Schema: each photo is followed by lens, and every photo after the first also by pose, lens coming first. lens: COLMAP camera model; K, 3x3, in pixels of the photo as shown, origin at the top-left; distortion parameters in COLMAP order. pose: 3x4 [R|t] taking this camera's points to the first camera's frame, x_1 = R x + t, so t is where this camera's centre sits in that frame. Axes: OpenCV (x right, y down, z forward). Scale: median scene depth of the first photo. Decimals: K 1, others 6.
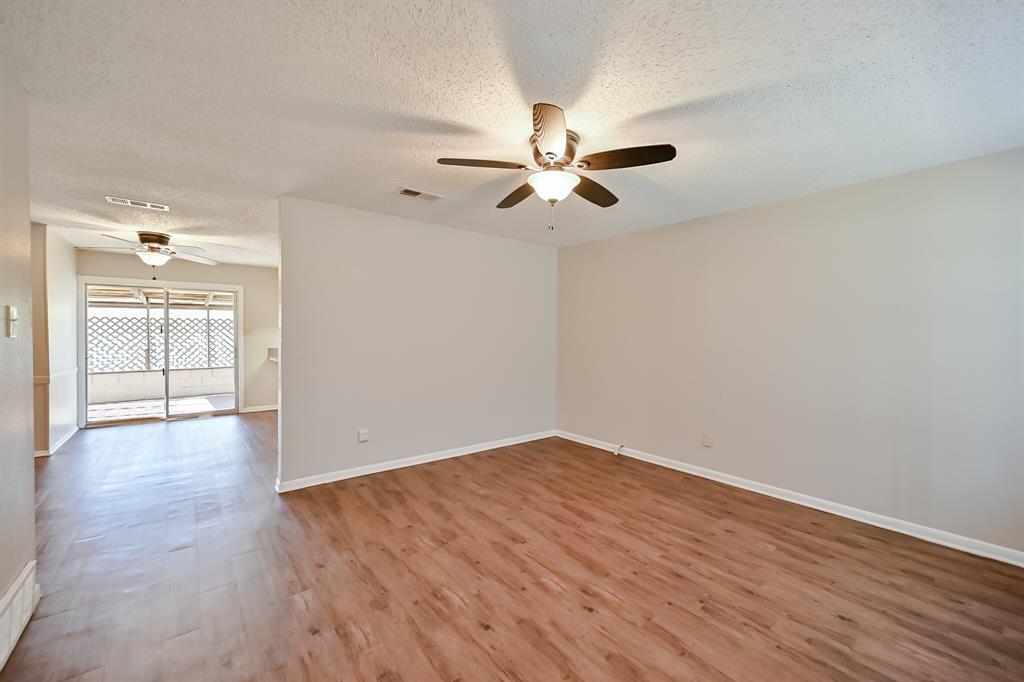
lens RADIAL K [[408.6, 0, 510.2], [0, 408.6, 342.8], [0, 0, 1]] dist [-0.001173, -0.000023]
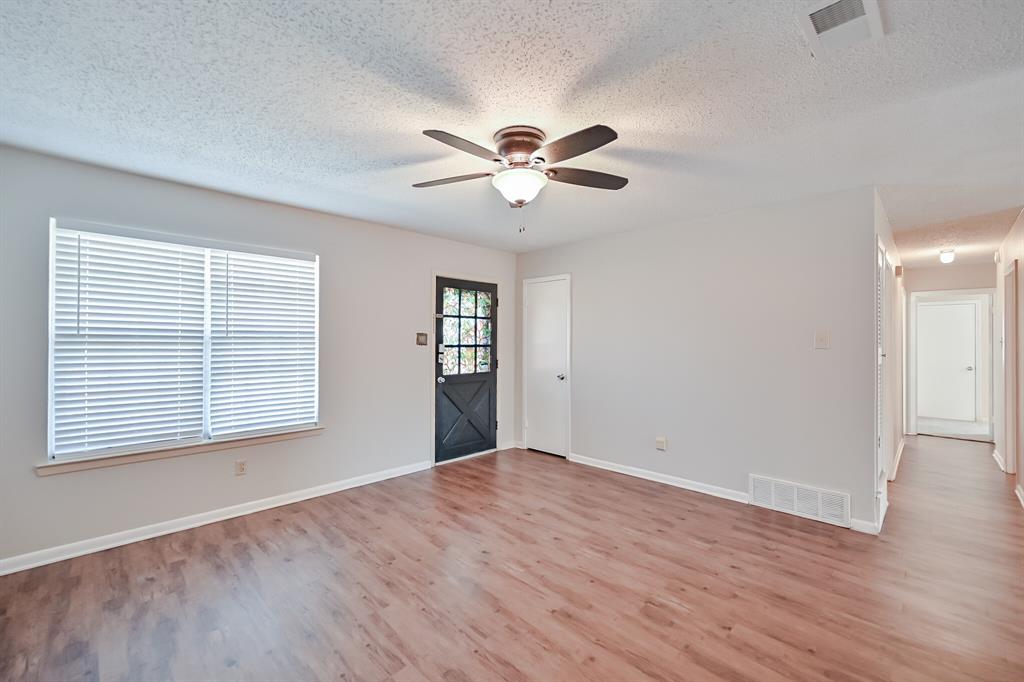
lens RADIAL K [[431.3, 0, 512.0], [0, 431.3, 341.0], [0, 0, 1]] dist [0.000161, -0.000062]
pose [[-0.991845, -0.012161, -0.126867, 0.098793], [-0.014615, 0.999723, 0.018430, -0.017380], [0.126607, 0.020134, -0.991749, 0.802160]]
